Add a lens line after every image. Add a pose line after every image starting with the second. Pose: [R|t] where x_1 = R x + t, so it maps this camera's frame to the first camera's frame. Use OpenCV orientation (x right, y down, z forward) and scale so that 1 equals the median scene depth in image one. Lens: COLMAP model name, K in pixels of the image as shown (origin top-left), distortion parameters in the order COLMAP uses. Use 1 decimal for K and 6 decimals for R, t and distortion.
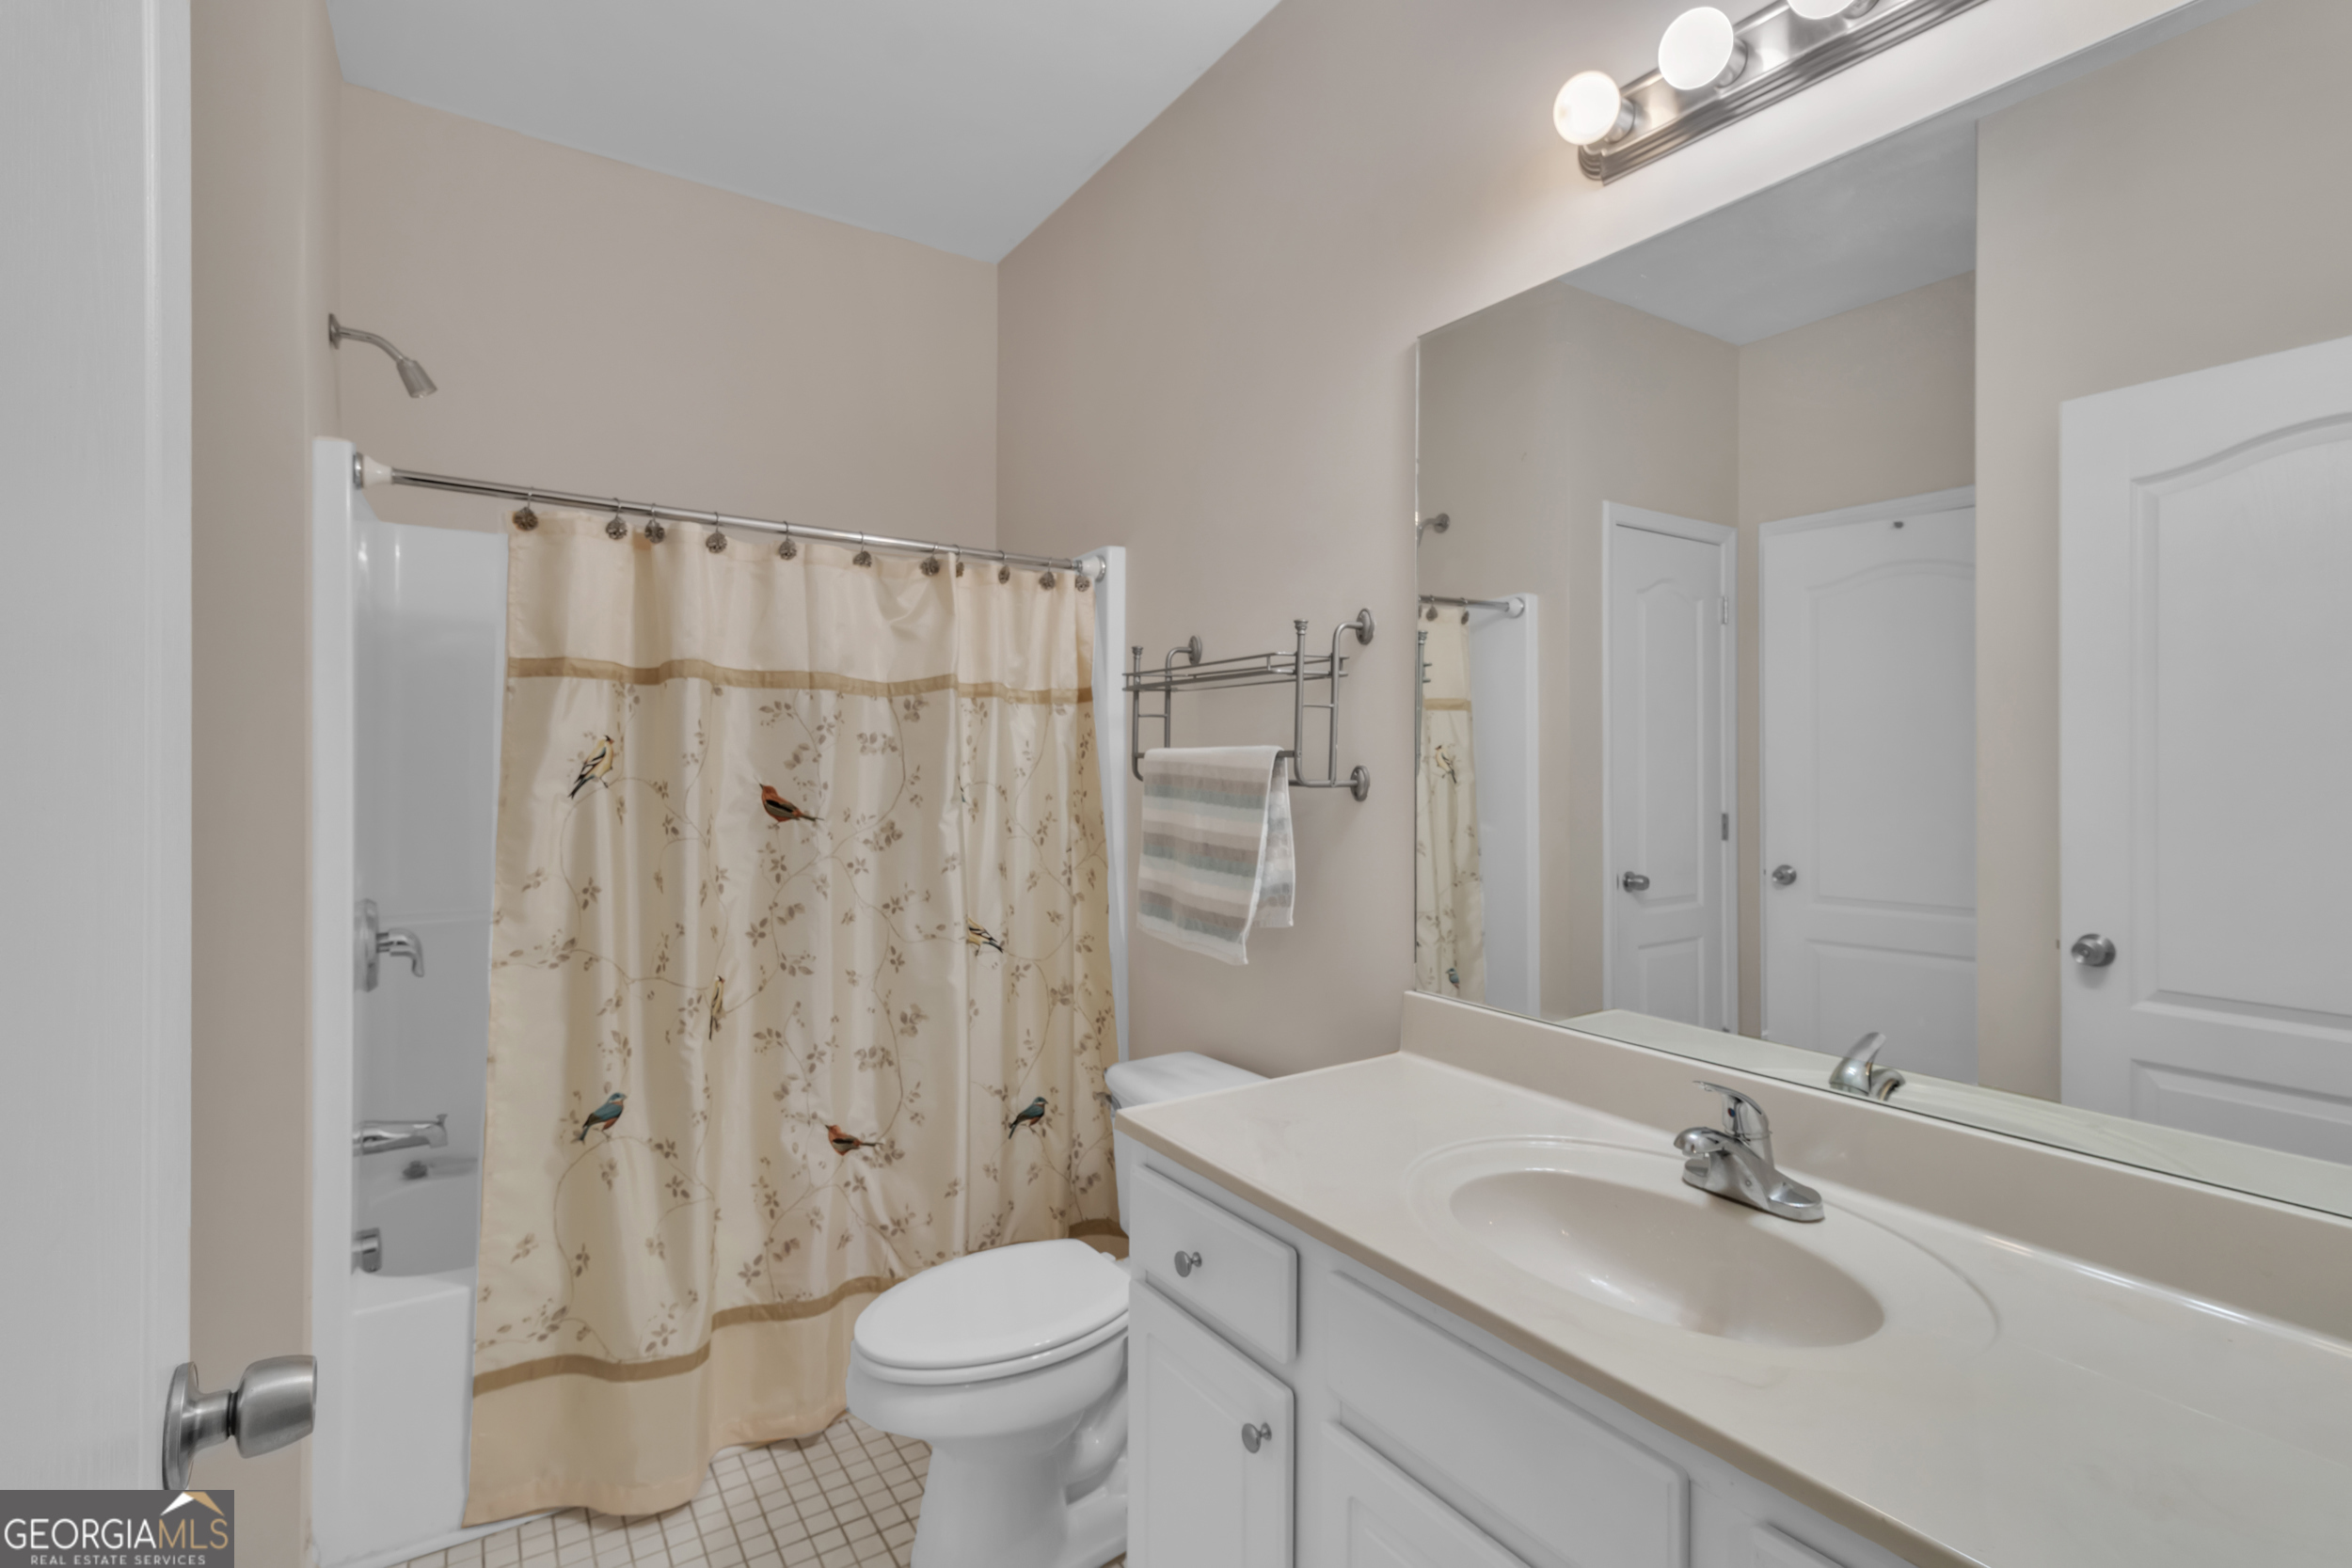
lens RADIAL K [[1120.4, 0, 1173.5], [0, 1120.4, 761.1], [0, 0, 1]] dist [0.005130, 0.000952]
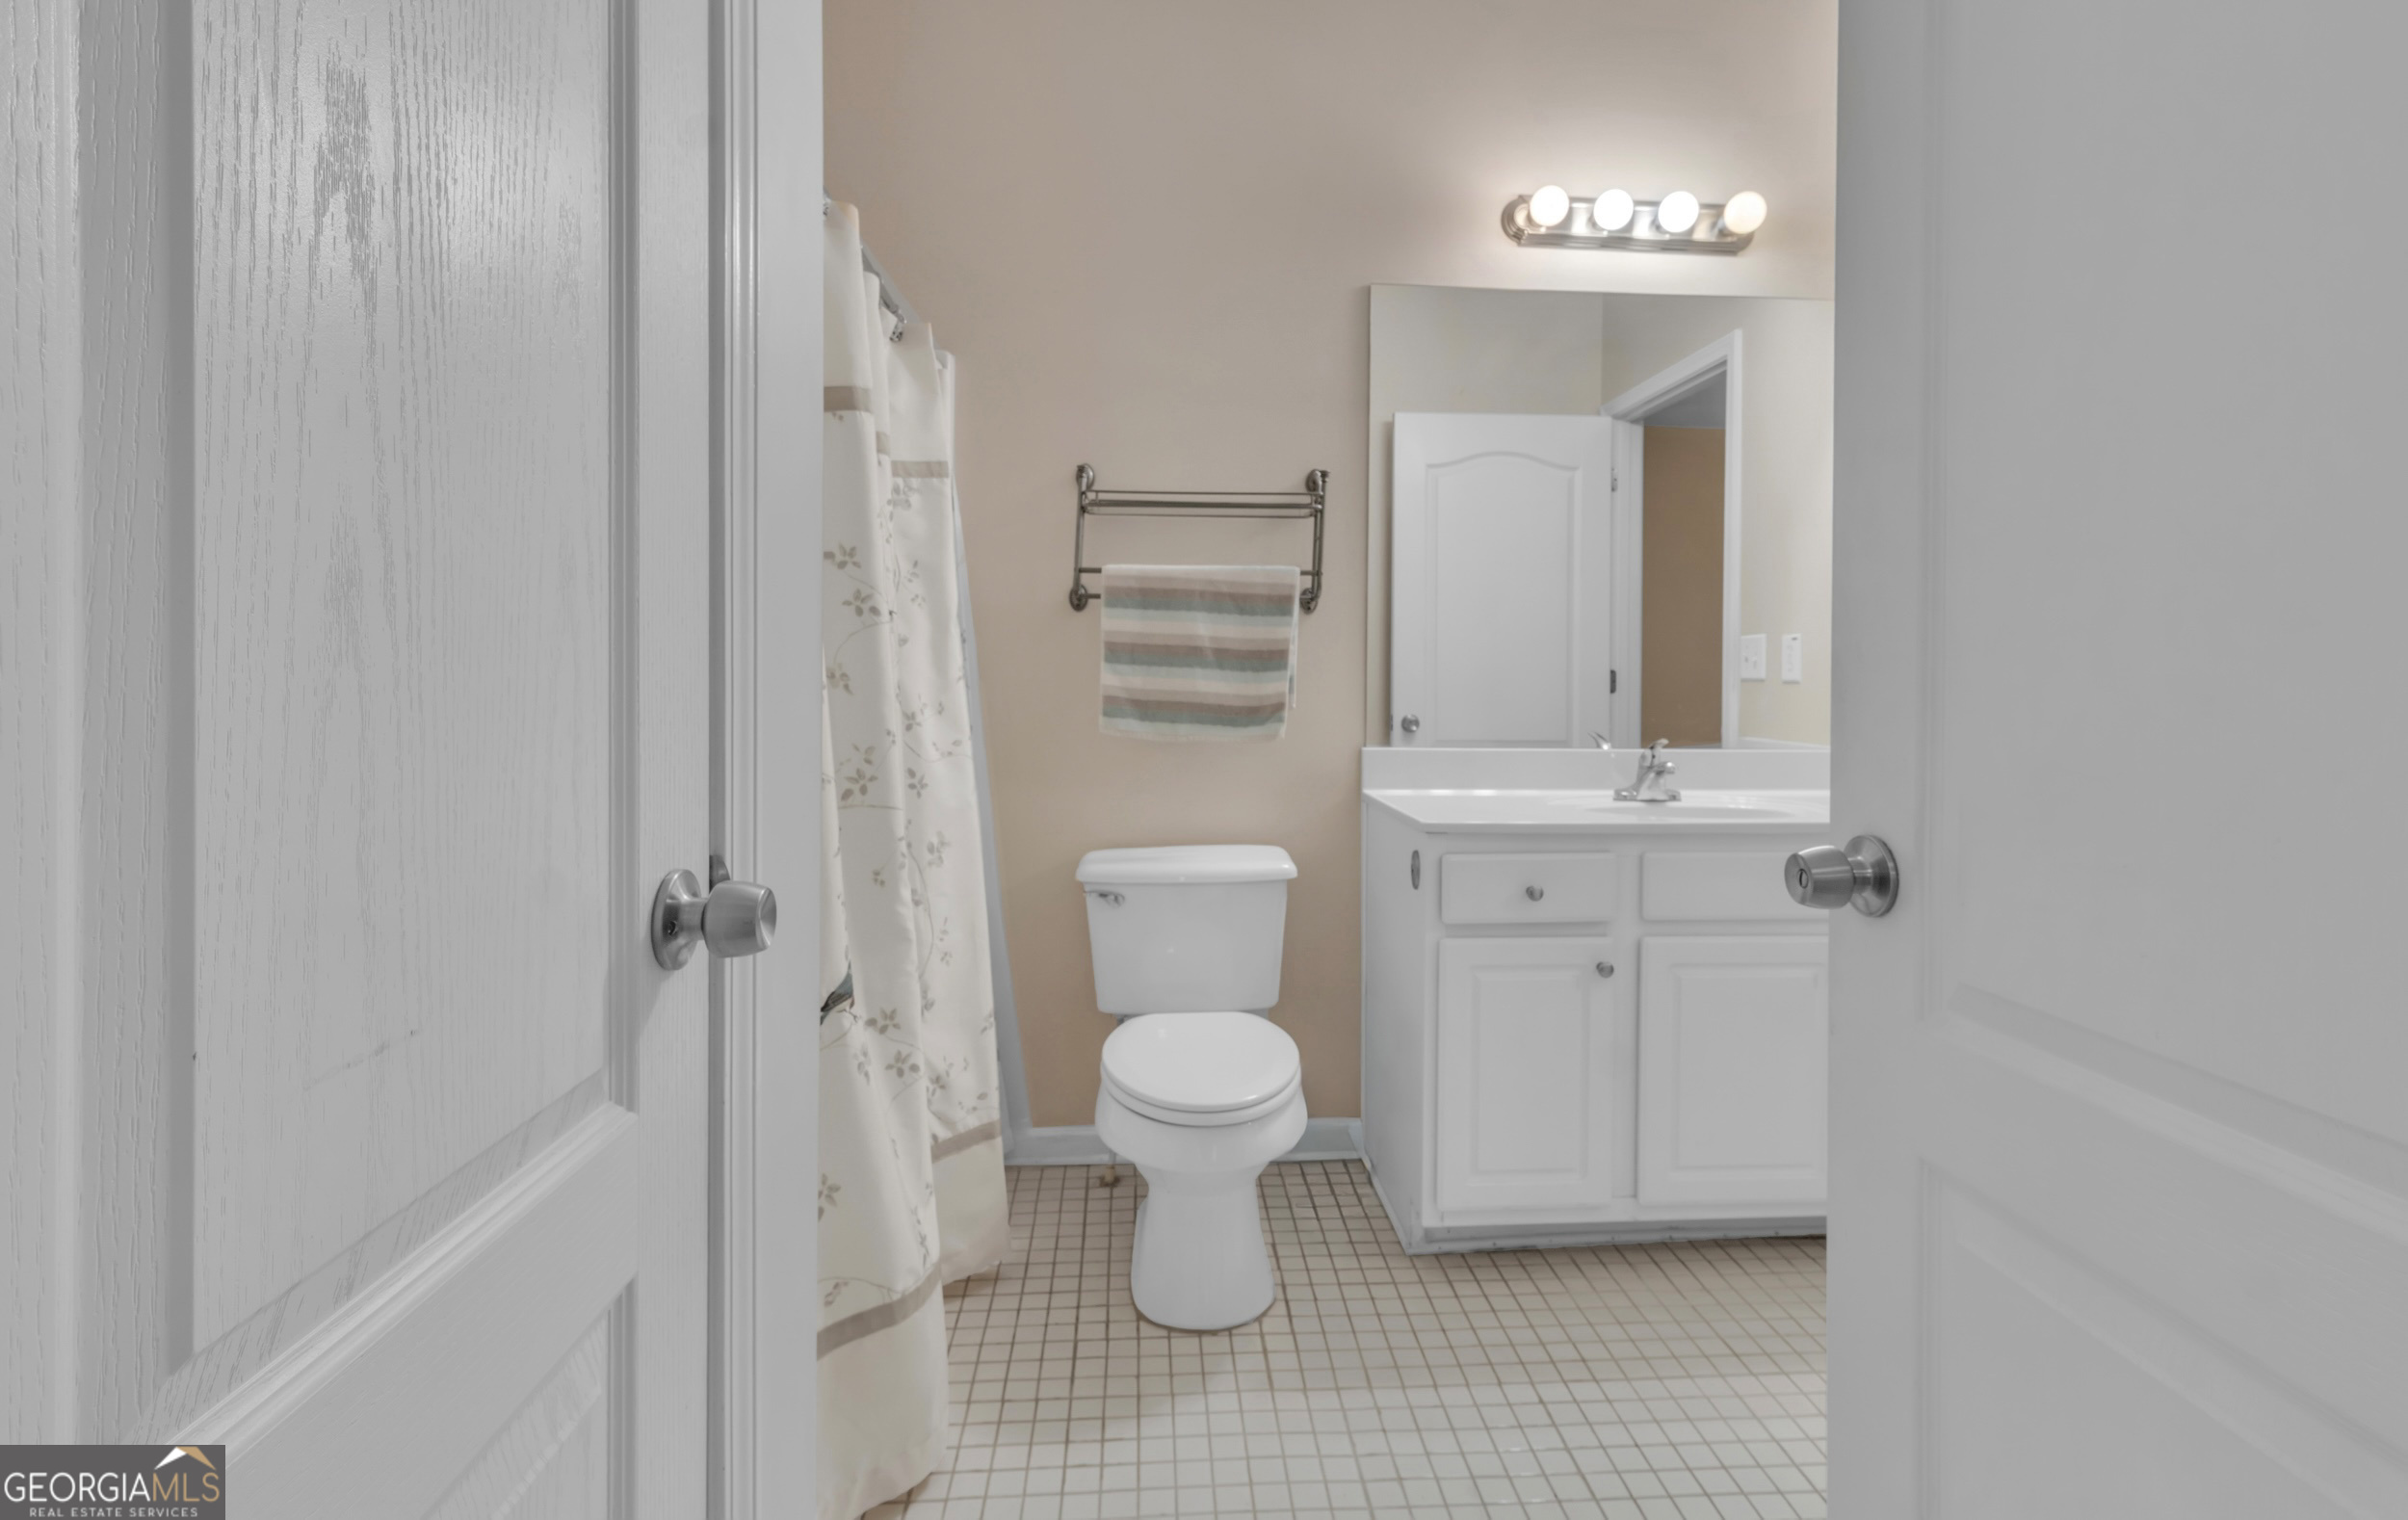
lens RADIAL K [[1157.2, 0, 1224.6], [0, 1157.2, 685.8], [0, 0, 1]] dist [0.001042, 0.000046]
pose [[0.492115, -0.000896, 0.870530, -0.999612], [-0.009811, 0.999930, 0.006575, 0.104049], [-0.870475, -0.011776, 0.492072, 0.395154]]
